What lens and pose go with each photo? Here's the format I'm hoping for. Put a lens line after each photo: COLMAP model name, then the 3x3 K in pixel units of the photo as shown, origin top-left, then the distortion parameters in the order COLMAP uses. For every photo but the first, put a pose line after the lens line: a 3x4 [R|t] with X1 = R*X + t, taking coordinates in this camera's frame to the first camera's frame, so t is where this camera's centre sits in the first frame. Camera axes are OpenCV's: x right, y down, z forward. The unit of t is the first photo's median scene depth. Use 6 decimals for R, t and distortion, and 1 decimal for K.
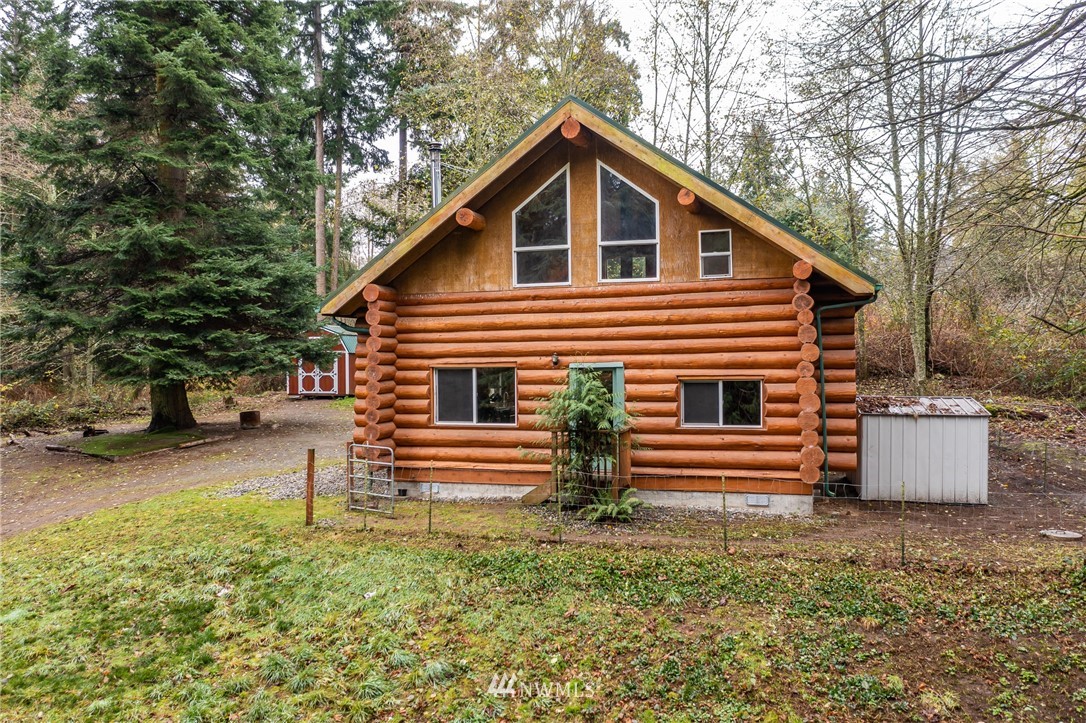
lens RADIAL K [[894.9, 0, 543.0], [0, 894.9, 361.5], [0, 0, 1]] dist [0.001822, 0.002968]
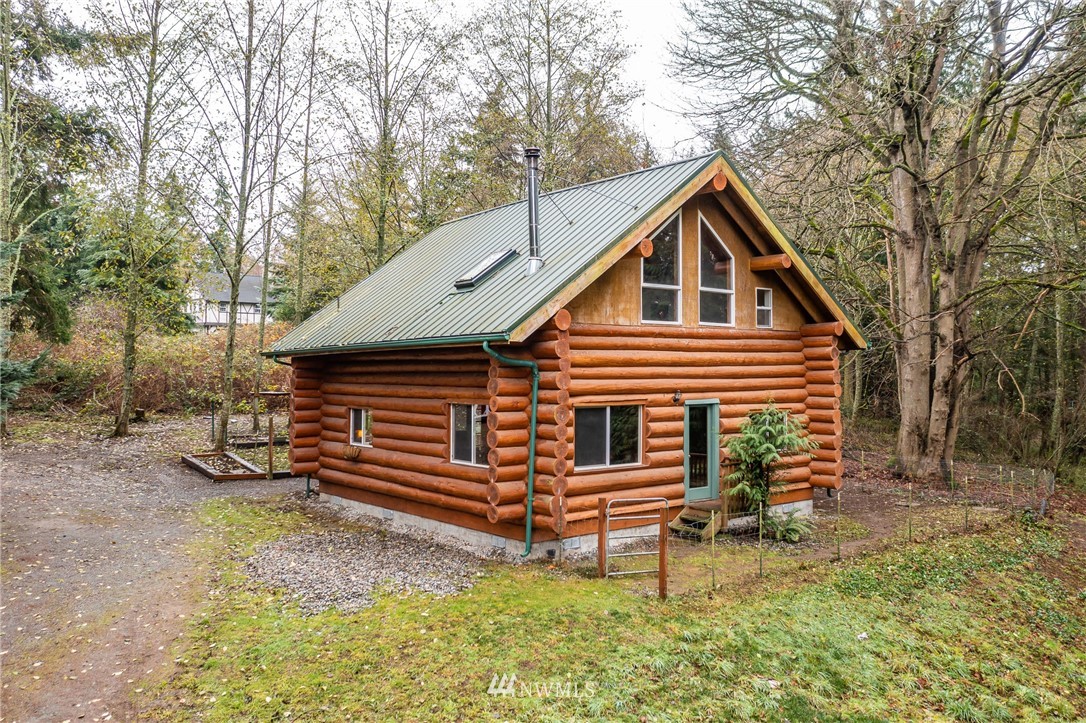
lens RADIAL K [[894.9, 0, 543.0], [0, 894.9, 361.5], [0, 0, 1]] dist [0.001822, 0.002968]
pose [[0.534180, 0.022180, 0.845080, -0.927683], [-0.003231, 0.999702, -0.024195, -0.017004], [-0.845365, 0.010194, 0.534093, 0.574424]]
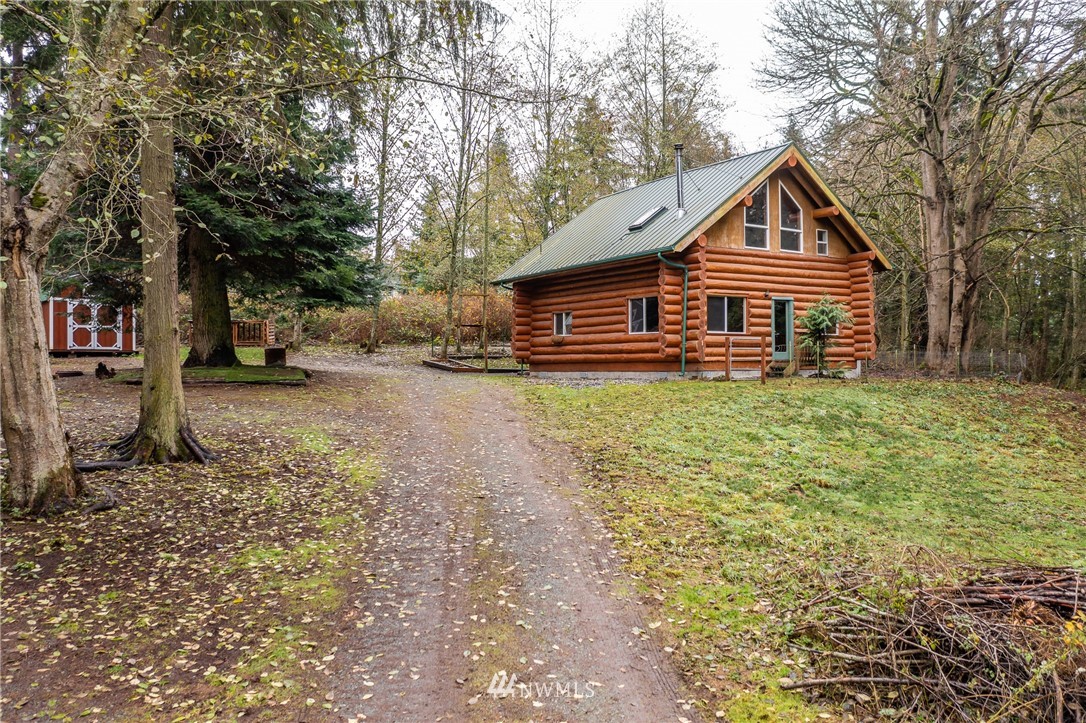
lens RADIAL K [[894.9, 0, 543.0], [0, 894.9, 361.5], [0, 0, 1]] dist [0.001822, 0.002968]
pose [[0.599685, 0.015764, 0.800081, -1.559946], [0.005224, 0.999708, -0.023613, 0.160355], [-0.800219, 0.018340, 0.599427, 0.329534]]
